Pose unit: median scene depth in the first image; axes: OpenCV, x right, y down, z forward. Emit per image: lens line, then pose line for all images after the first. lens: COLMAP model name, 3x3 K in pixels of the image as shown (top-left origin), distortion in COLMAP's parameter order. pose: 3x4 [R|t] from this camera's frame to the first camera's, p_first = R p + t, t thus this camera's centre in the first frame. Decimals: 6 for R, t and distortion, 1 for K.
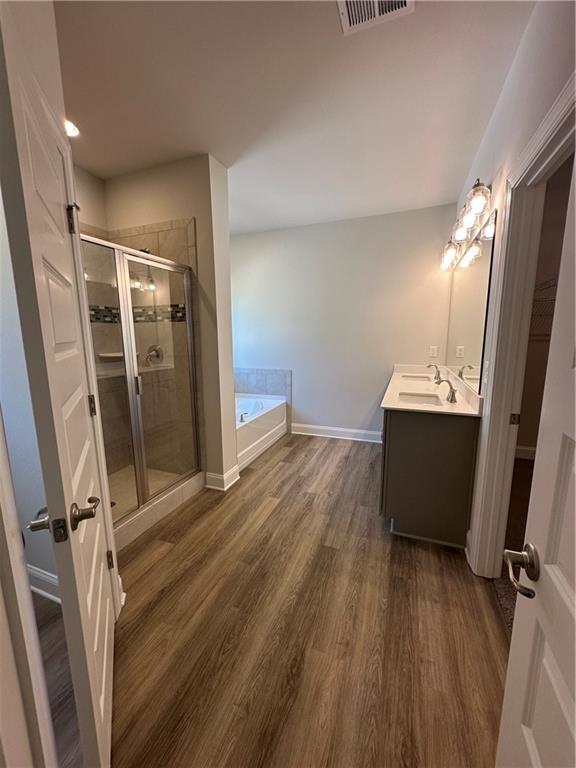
lens RADIAL K [[305.6, 0, 289.7], [0, 305.6, 383.9], [0, 0, 1]] dist [0.000080, 0.000044]
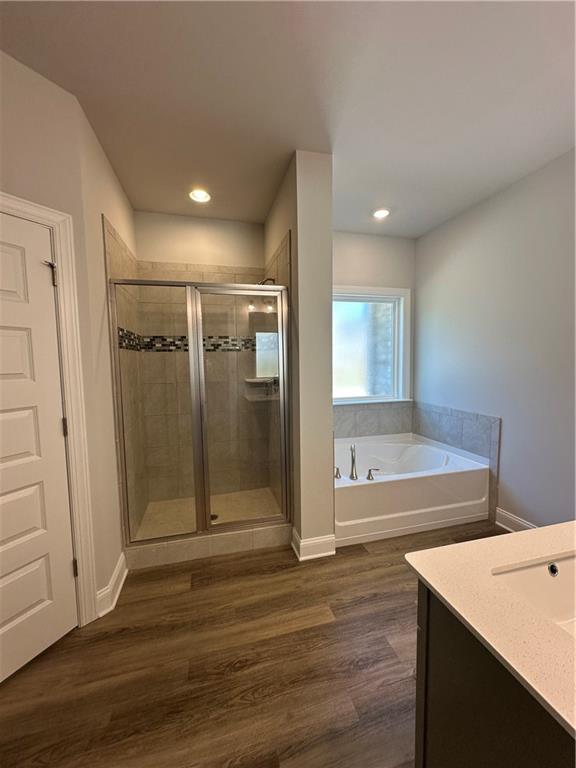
lens RADIAL K [[305.6, 0, 286.6], [0, 305.6, 385.6], [0, 0, 1]] dist [0.000080, 0.000044]
pose [[0.580022, 0.063553, -0.812118, 0.380703], [-0.116693, 0.993152, -0.005624, -0.087969], [0.806199, 0.098031, 0.583466, 0.480490]]
